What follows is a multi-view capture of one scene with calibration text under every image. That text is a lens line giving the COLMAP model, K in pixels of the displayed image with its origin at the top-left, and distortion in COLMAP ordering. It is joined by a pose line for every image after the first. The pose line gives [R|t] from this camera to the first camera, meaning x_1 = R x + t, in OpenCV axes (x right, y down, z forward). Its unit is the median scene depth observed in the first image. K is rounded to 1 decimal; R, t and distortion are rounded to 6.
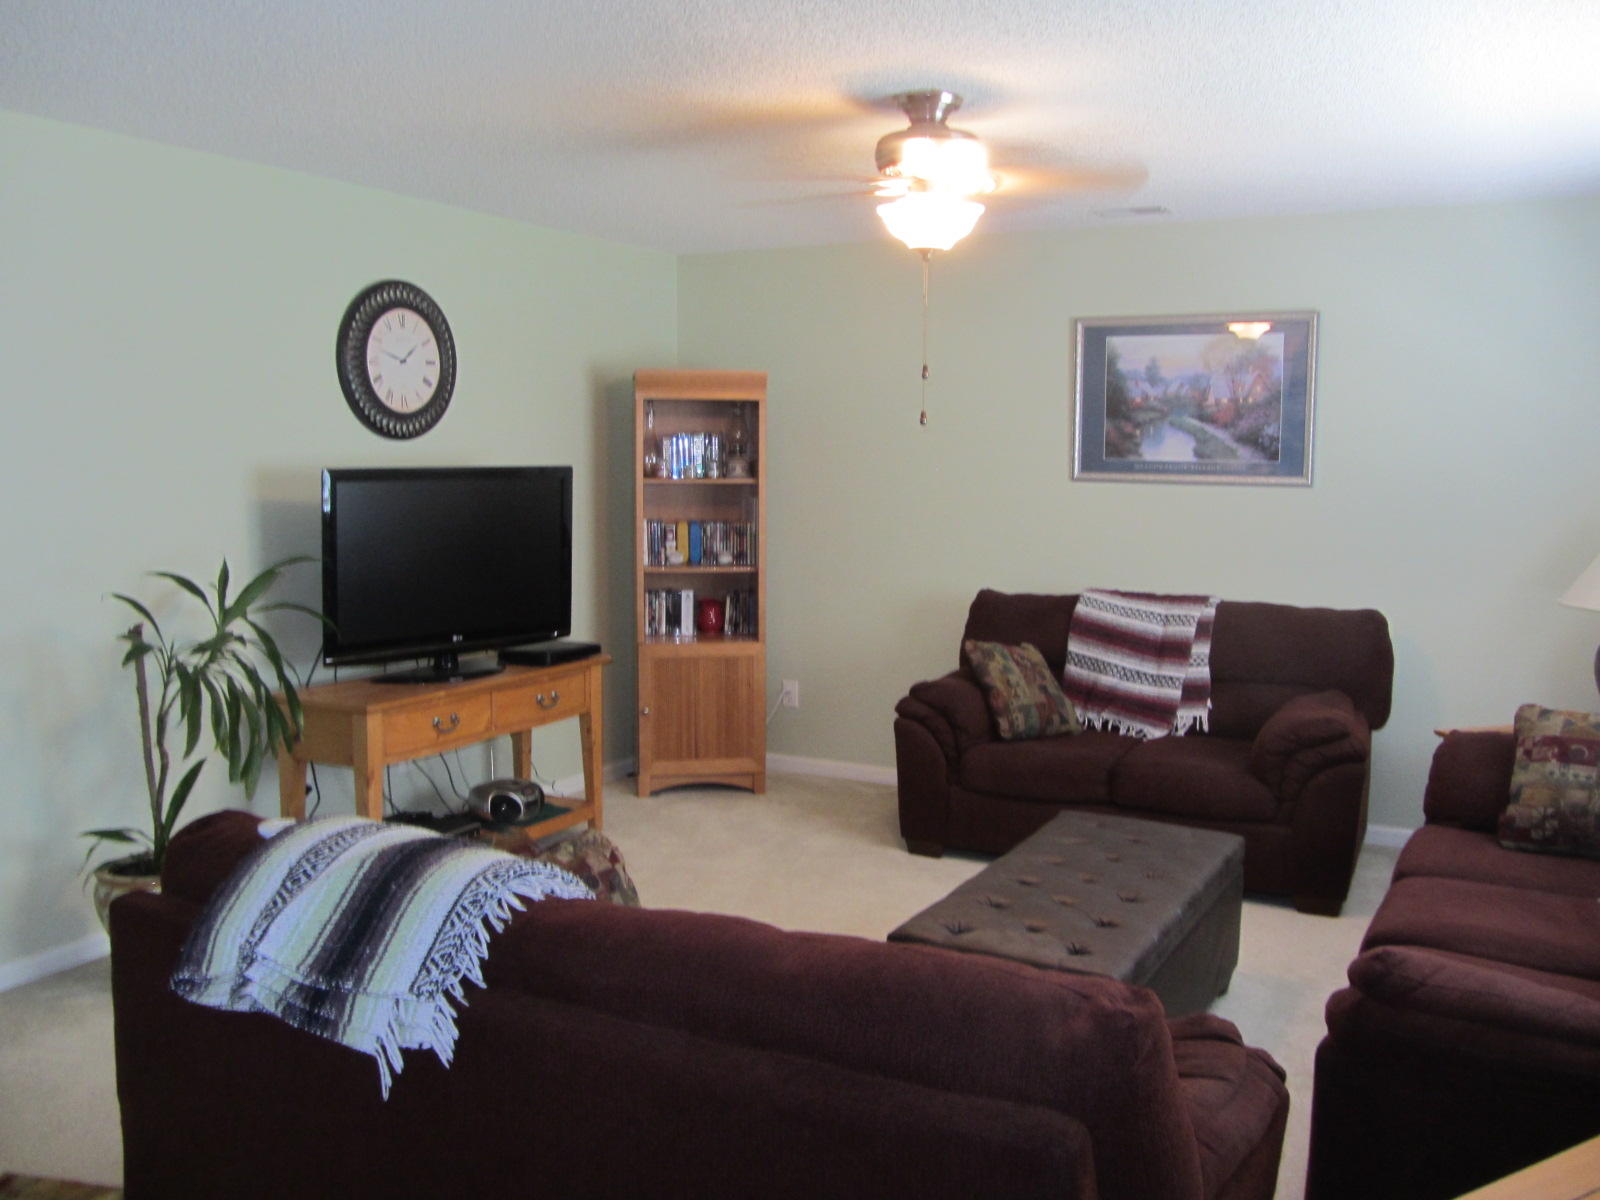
lens RADIAL K [[1393.1, 0, 809.5], [0, 1393.1, 588.0], [0, 0, 1]] dist [-0.065366, 0.011508]
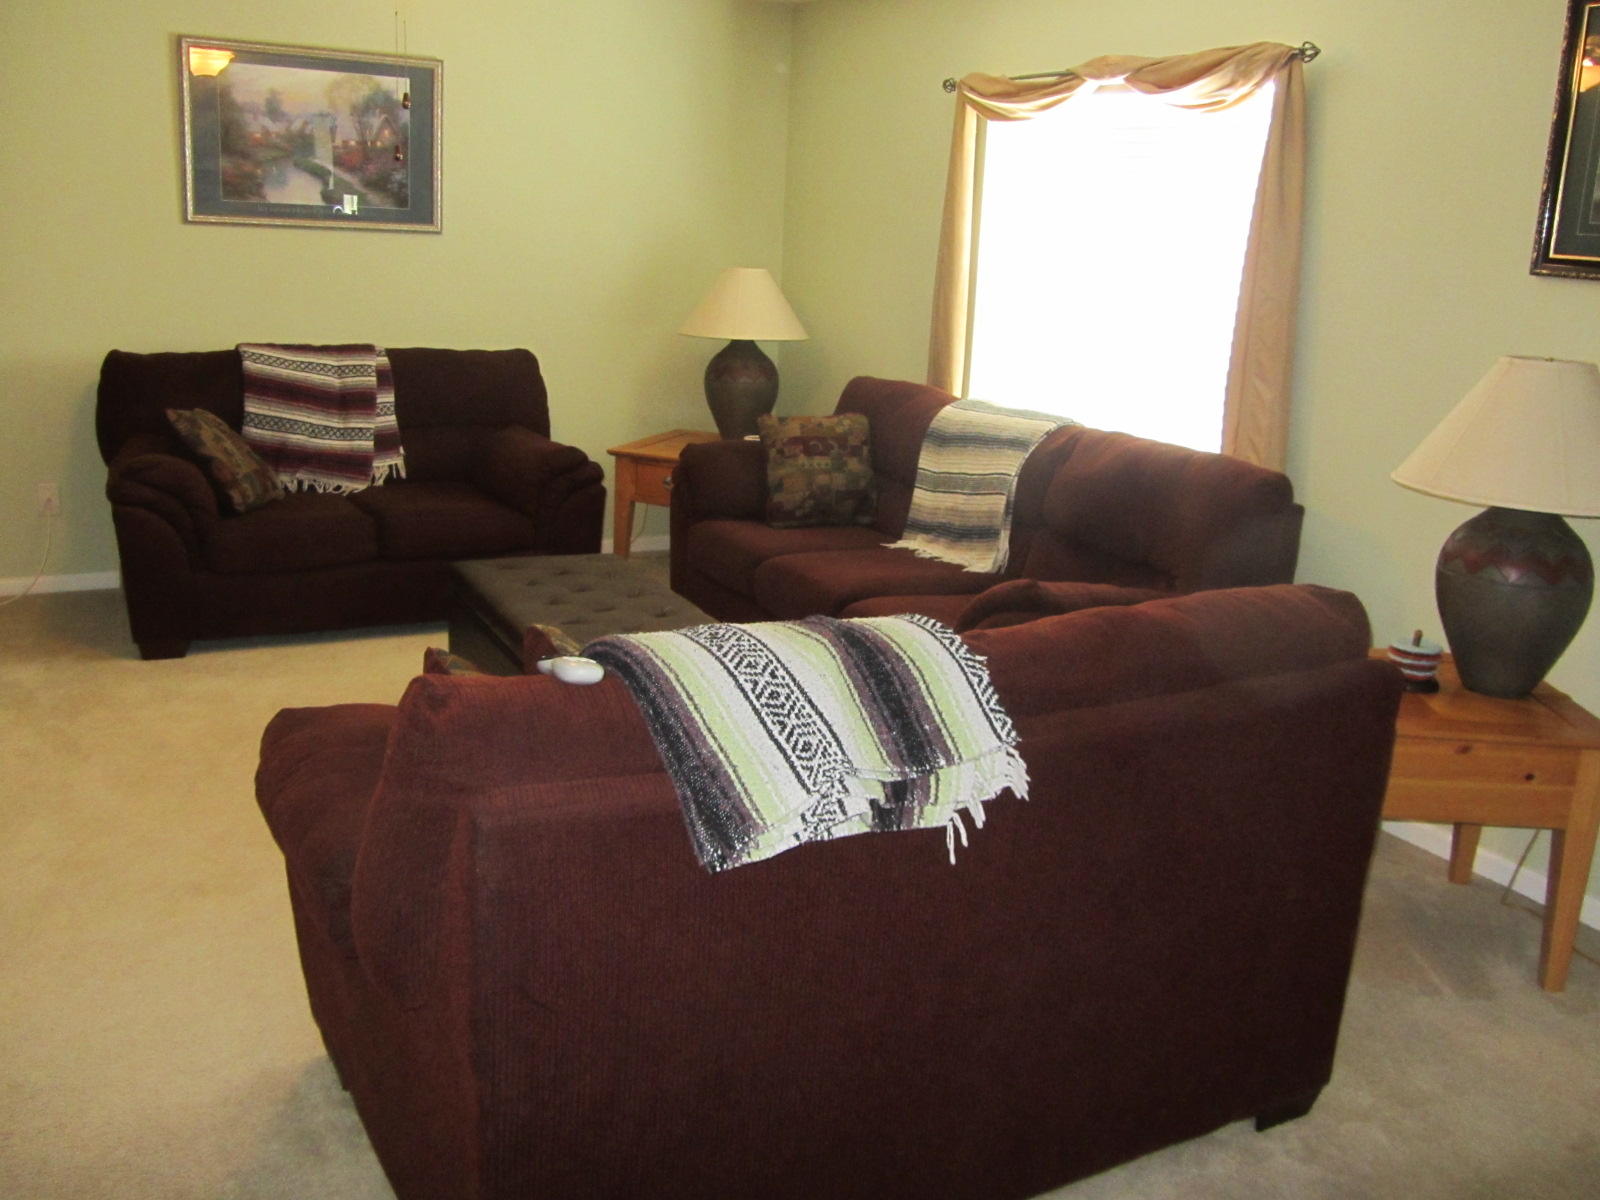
lens RADIAL K [[1393.1, 0, 802.9], [0, 1393.1, 585.8], [0, 0, 1]] dist [-0.065366, 0.011508]
pose [[0.546097, -0.185066, 0.817024, -0.397898], [0.035633, 0.979542, 0.198061, -0.010395], [-0.836964, -0.079047, 0.541519, 0.191885]]
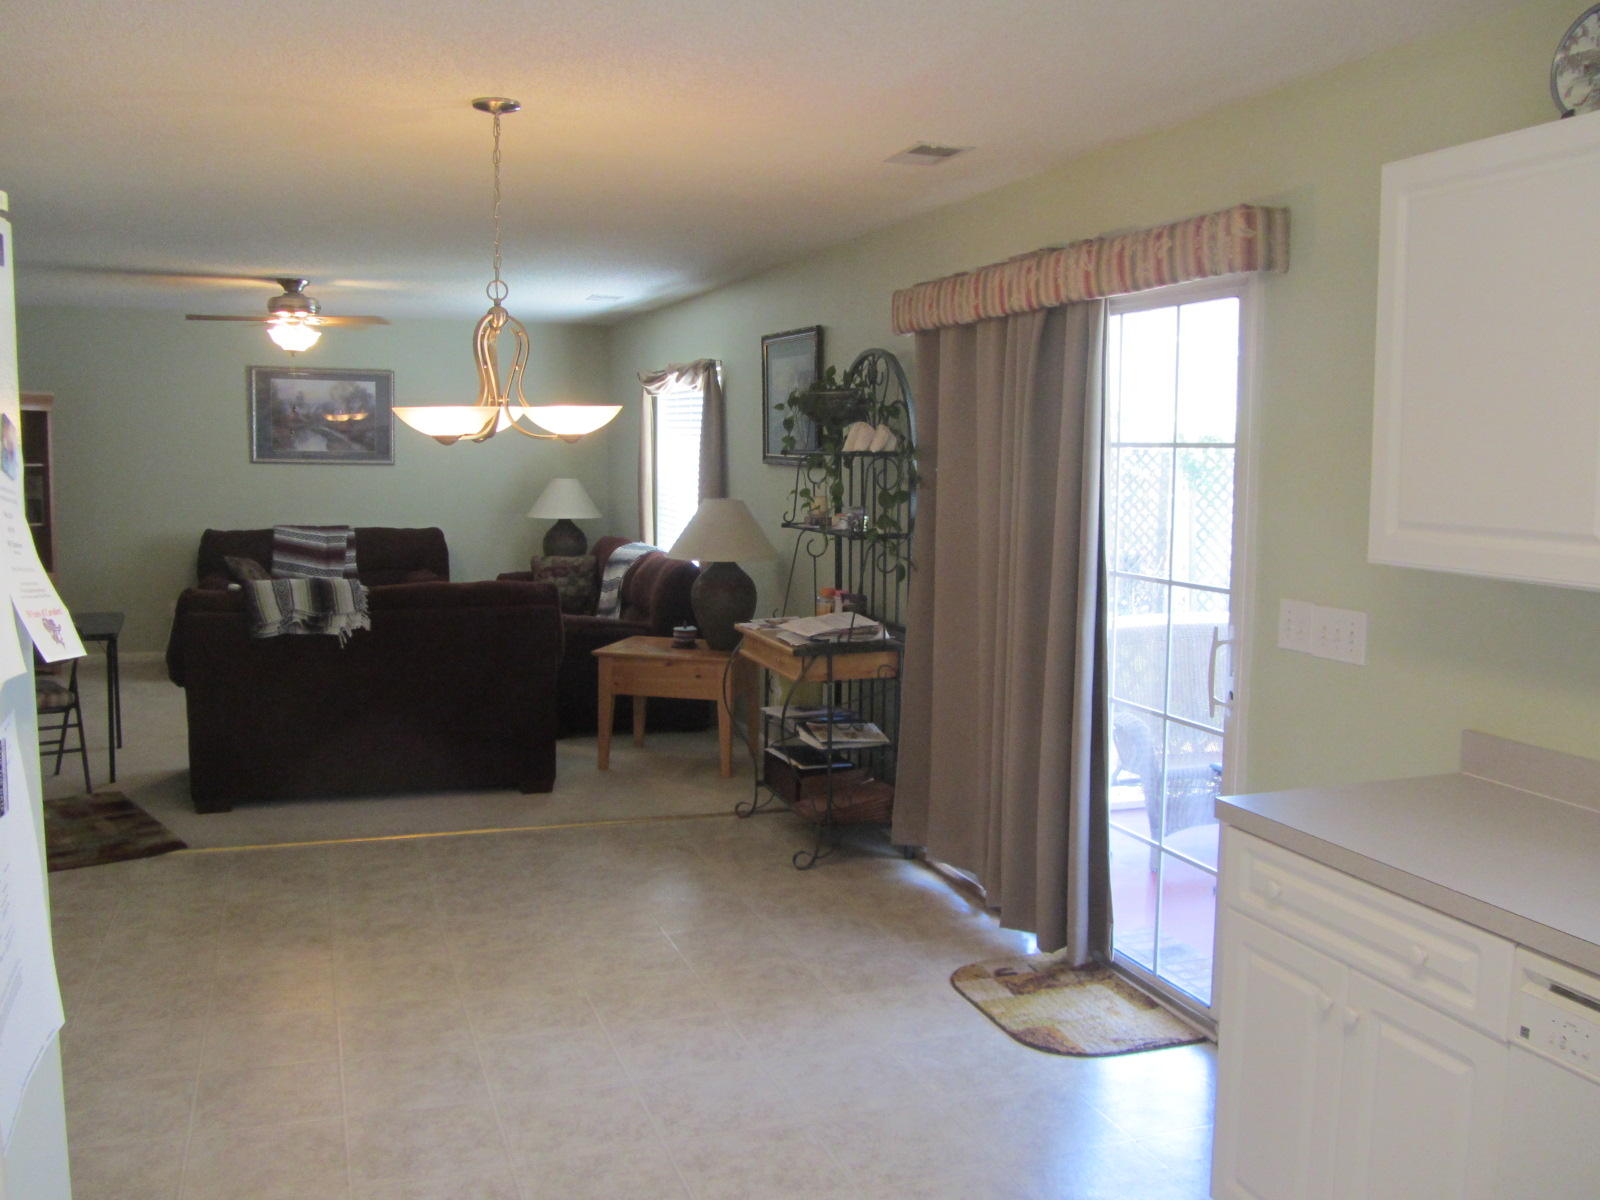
lens RADIAL K [[1393.1, 0, 830.2], [0, 1393.1, 608.4], [0, 0, 1]] dist [-0.065366, 0.011508]
pose [[0.657563, -0.077526, 0.749401, -0.680768], [0.061055, 0.996903, 0.049558, 0.064420], [-0.750922, 0.013167, 0.660260, -0.689488]]
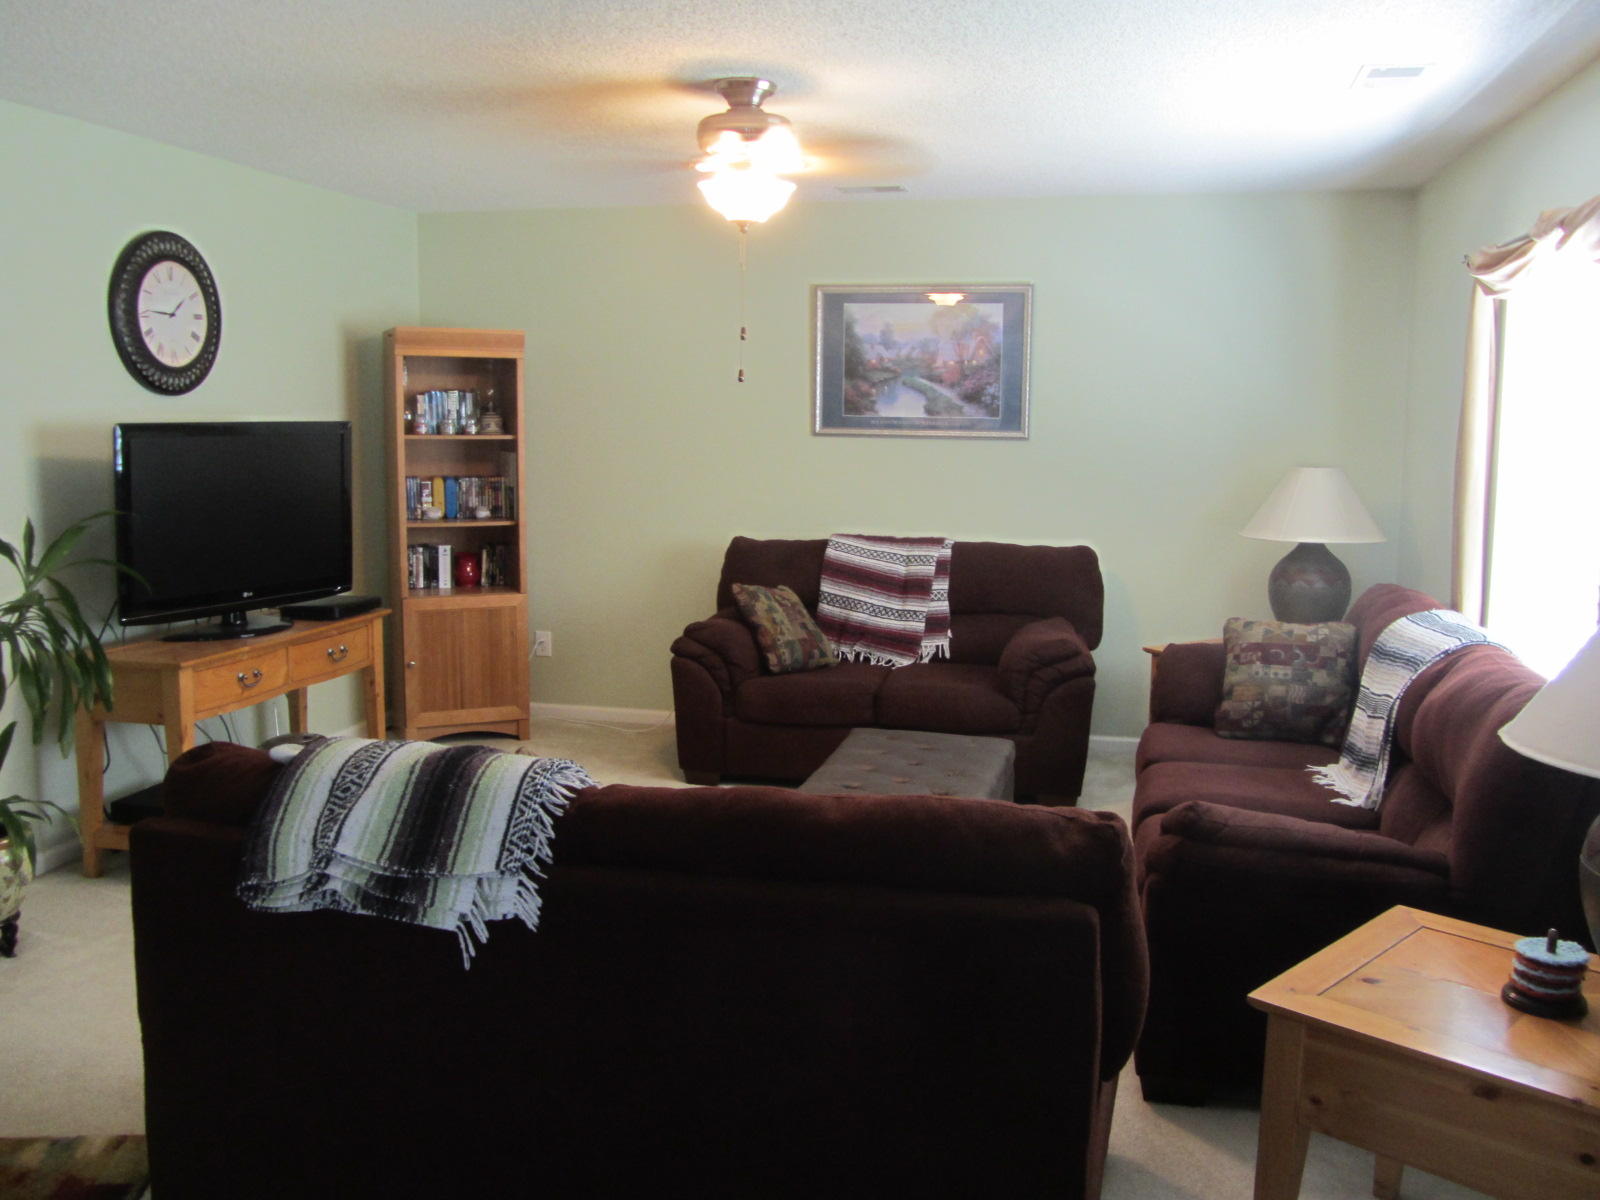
lens RADIAL K [[1393.1, 0, 810.5], [0, 1393.1, 585.7], [0, 0, 1]] dist [-0.065366, 0.011508]
pose [[0.965486, -0.029049, 0.258831, -0.109985], [0.022448, 0.999344, 0.028422, 0.009981], [-0.259487, -0.021630, 0.965504, -0.058227]]
